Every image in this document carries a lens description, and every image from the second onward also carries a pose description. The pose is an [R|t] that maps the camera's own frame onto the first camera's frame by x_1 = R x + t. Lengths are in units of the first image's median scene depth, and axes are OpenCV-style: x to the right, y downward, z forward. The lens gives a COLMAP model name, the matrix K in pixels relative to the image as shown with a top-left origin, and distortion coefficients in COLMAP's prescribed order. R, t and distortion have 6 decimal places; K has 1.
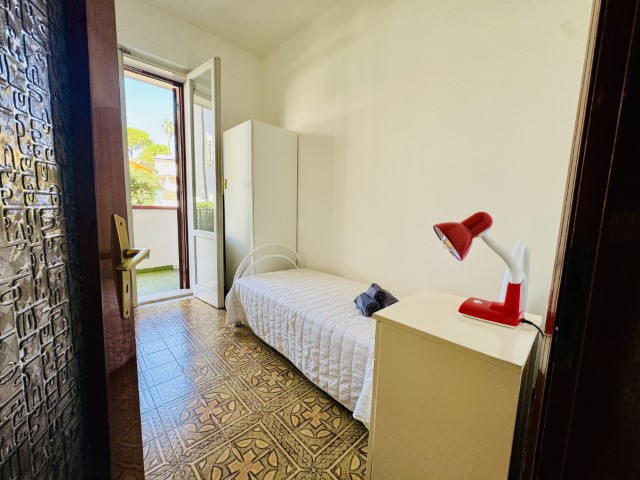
lens RADIAL K [[255.3, 0, 319.8], [0, 255.3, 239.6], [0, 0, 1]] dist [-0.001937, -0.000167]
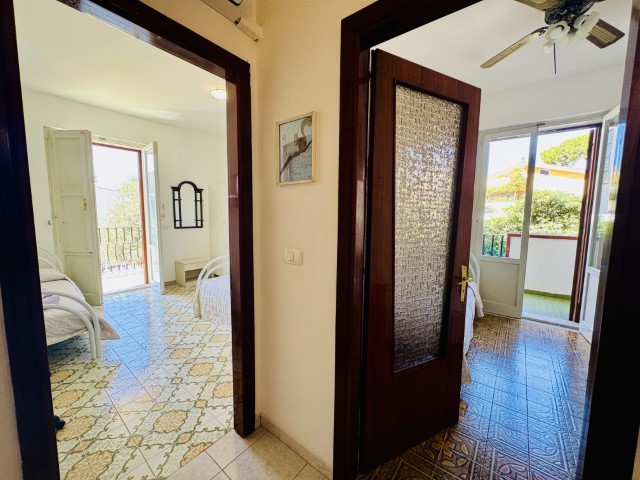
lens RADIAL K [[255.3, 0, 317.2], [0, 255.3, 241.6], [0, 0, 1]] dist [-0.001937, -0.000167]
pose [[0.136575, 0.075143, -0.987776, 0.322452], [-0.123693, 0.990609, 0.058256, -0.057743], [0.982877, 0.114225, 0.144587, -0.195427]]
